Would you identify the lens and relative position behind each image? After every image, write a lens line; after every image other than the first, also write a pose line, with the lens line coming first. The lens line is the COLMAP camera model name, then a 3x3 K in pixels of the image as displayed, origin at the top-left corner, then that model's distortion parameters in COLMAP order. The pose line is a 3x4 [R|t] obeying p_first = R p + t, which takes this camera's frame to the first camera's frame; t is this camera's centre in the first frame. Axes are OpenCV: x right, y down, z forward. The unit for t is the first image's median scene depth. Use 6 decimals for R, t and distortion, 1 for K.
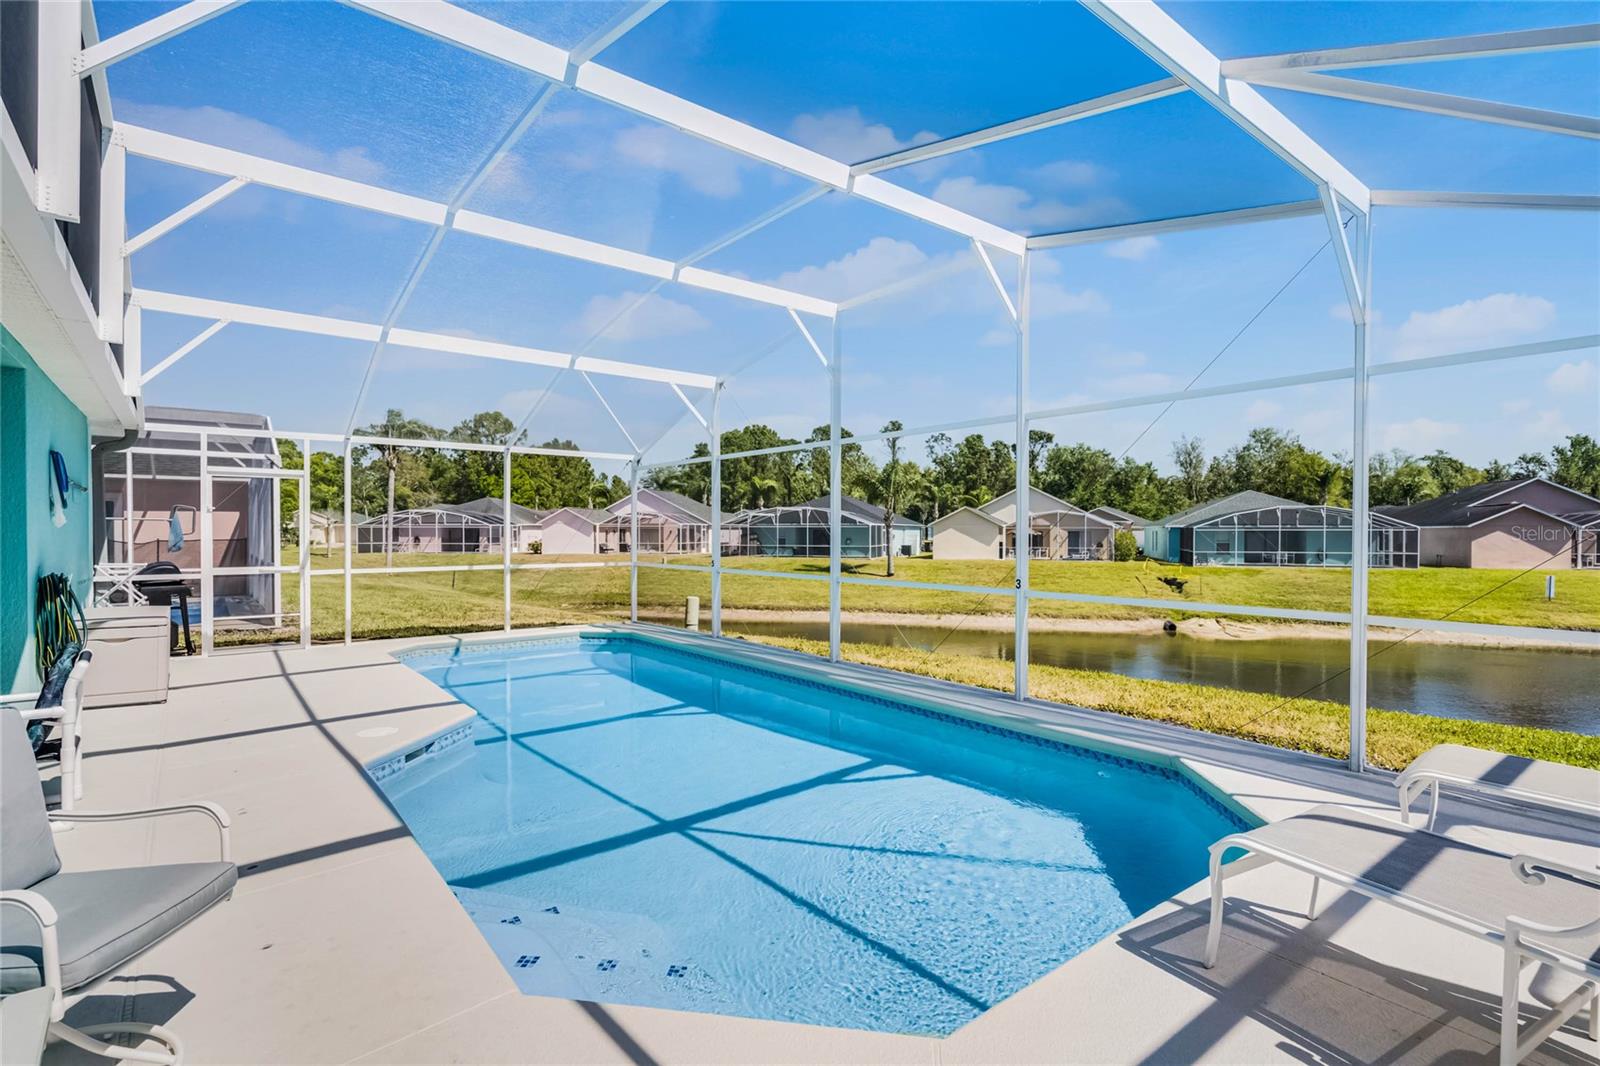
lens RADIAL K [[771.5, 0, 796.9], [0, 771.5, 540.9], [0, 0, 1]] dist [0.000329, 0.000098]
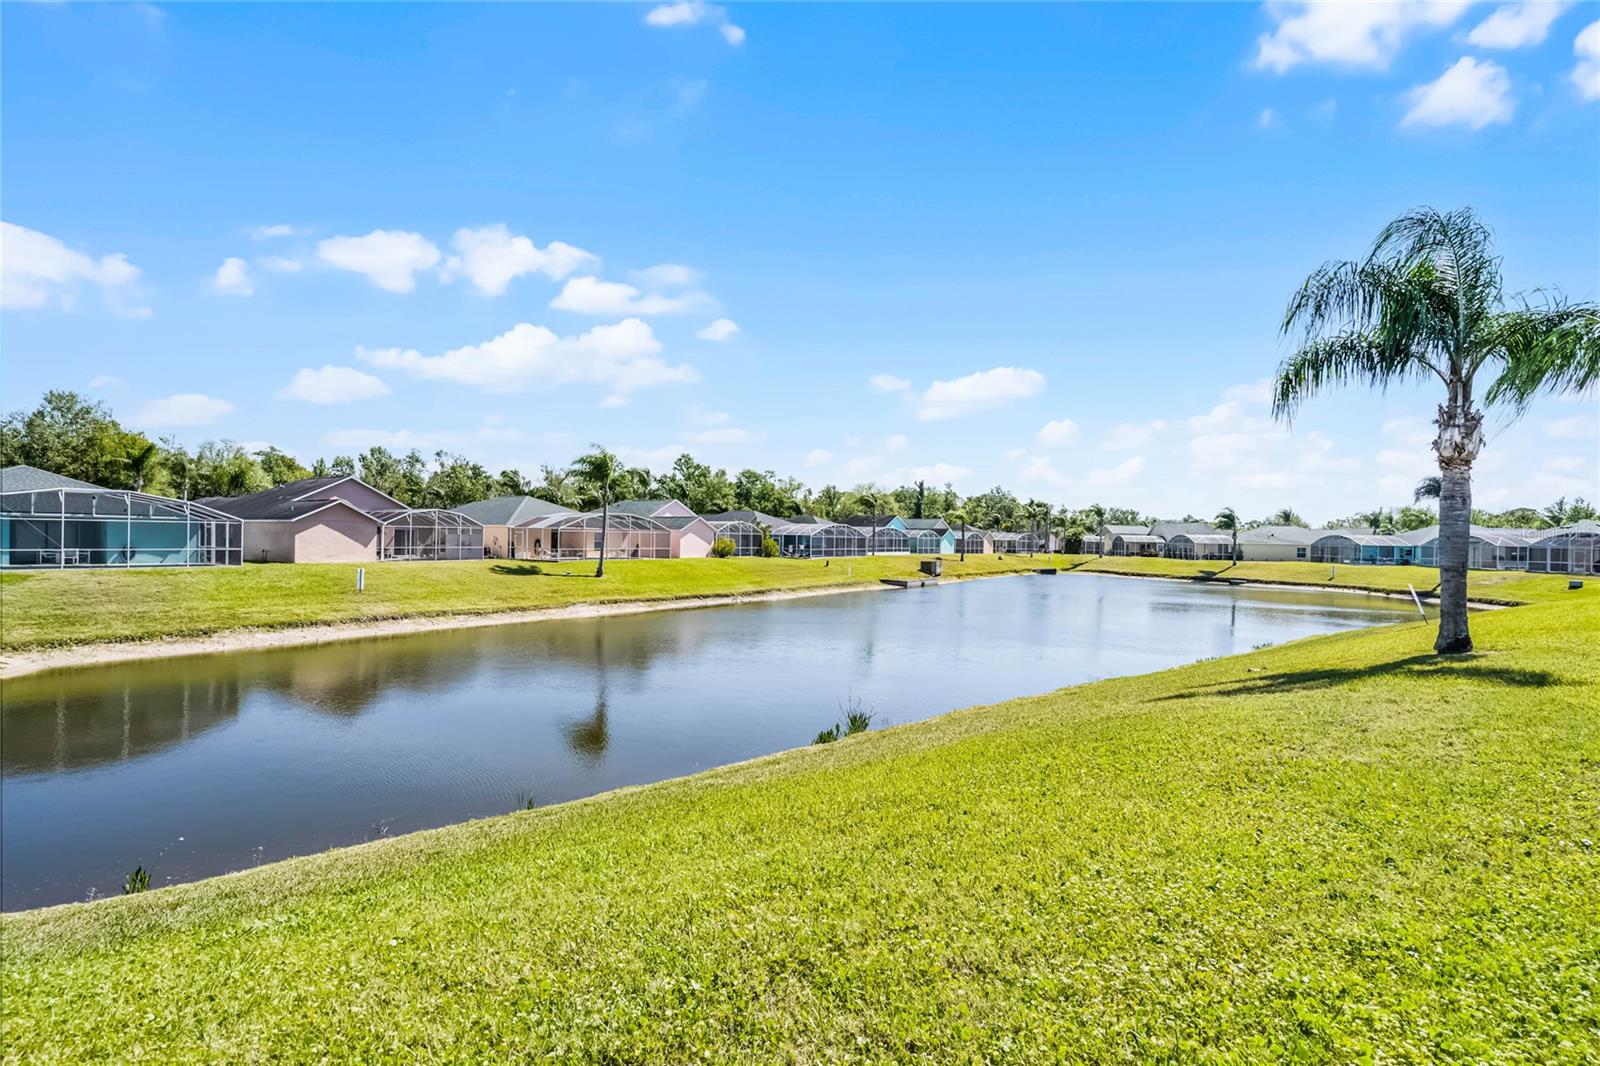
lens RADIAL K [[771.5, 0, 796.9], [0, 771.5, 540.9], [0, 0, 1]] dist [0.000329, 0.000098]
pose [[0.280372, -0.003108, 0.959886, 0.108622], [-0.003199, 0.999986, 0.004173, 0.000924], [-0.959886, -0.004241, 0.280358, 0.109718]]
